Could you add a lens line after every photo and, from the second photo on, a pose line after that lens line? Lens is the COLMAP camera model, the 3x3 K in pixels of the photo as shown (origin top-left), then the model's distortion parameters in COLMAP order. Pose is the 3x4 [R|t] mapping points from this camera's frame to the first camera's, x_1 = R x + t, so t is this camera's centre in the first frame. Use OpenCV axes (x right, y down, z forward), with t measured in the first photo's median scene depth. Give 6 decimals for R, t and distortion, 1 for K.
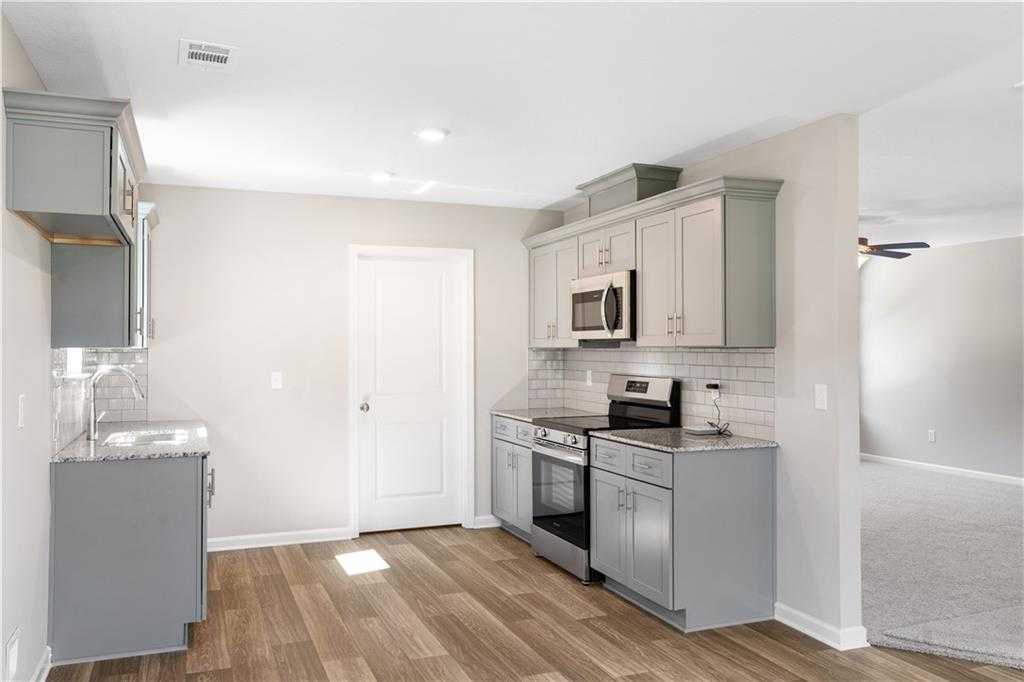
lens RADIAL K [[809.9, 0, 508.3], [0, 809.9, 367.1], [0, 0, 1]] dist [-0.044734, 0.066969]
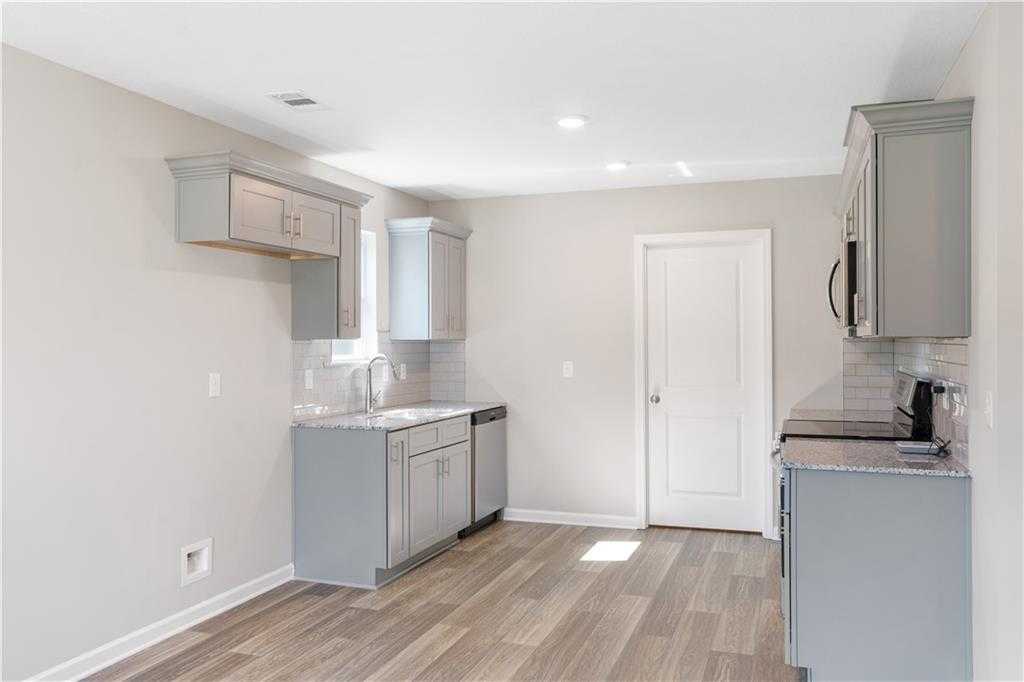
lens RADIAL K [[809.9, 0, 508.3], [0, 809.9, 367.1], [0, 0, 1]] dist [-0.044734, 0.066969]
pose [[0.750134, 0.020106, -0.660980, 0.465193], [-0.013139, 0.999794, 0.015501, -0.003006], [0.661155, -0.002943, 0.750243, 0.193466]]
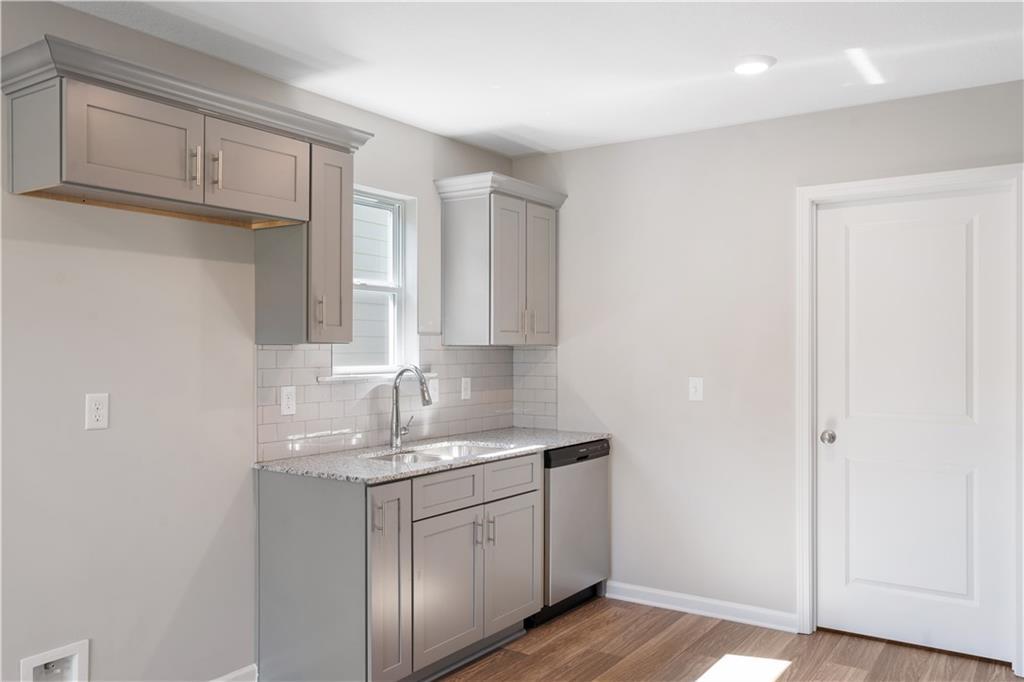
lens RADIAL K [[809.9, 0, 508.3], [0, 809.9, 367.1], [0, 0, 1]] dist [-0.044734, 0.066969]
pose [[0.559181, 0.021966, -0.828755, 0.291330], [-0.020891, 0.999705, 0.012401, -0.011902], [0.828782, 0.010380, 0.559475, 0.582895]]
